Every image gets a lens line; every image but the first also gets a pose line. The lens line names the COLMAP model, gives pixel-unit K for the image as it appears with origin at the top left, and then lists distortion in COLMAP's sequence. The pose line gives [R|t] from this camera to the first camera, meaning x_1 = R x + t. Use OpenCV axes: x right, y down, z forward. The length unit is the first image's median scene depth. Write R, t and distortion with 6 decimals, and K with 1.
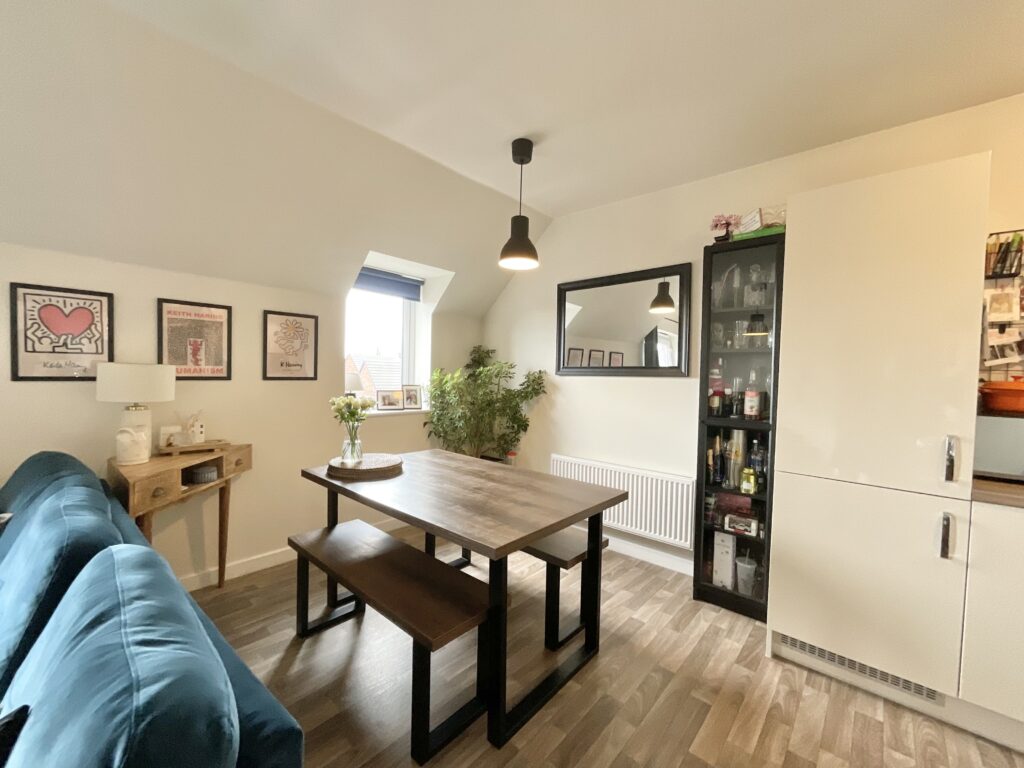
lens RADIAL K [[412.9, 0, 512.0], [0, 412.9, 384.0], [0, 0, 1]] dist [0.000234, 0.000311]
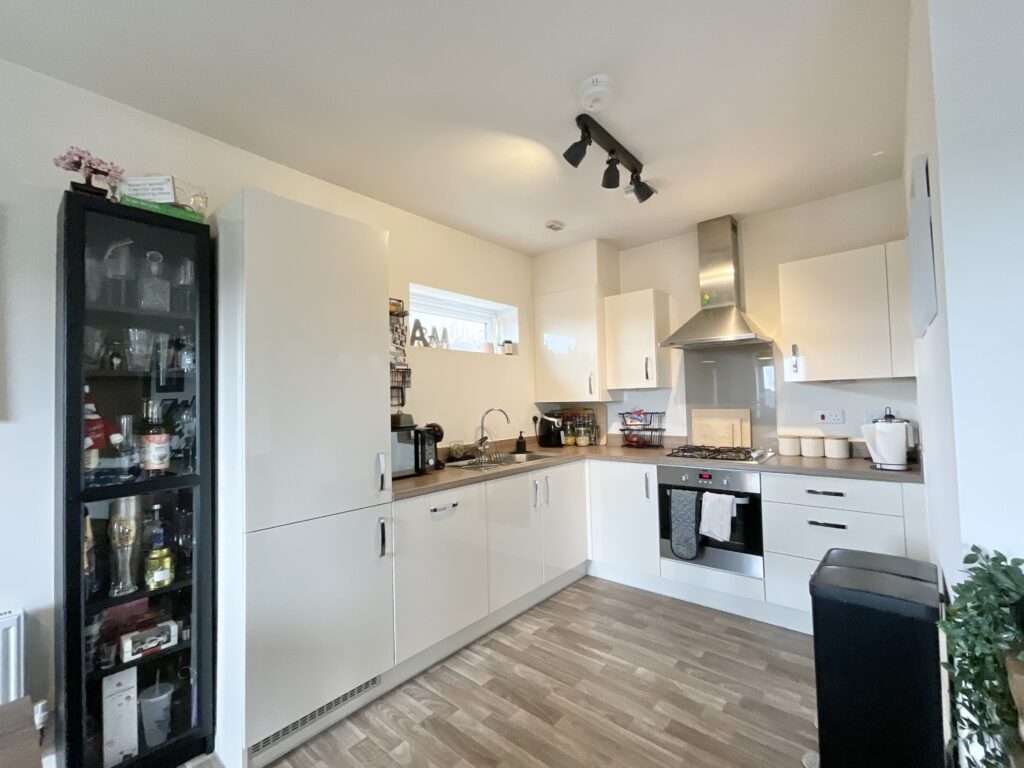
lens RADIAL K [[449.8, 0, 512.0], [0, 449.8, 384.0], [0, 0, 1]] dist [0.001101, -0.000143]
pose [[-0.027608, 0.012365, 0.999542, -0.184320], [0.051723, 0.998602, -0.010925, -0.027225], [-0.998280, 0.051398, -0.028209, 0.438561]]
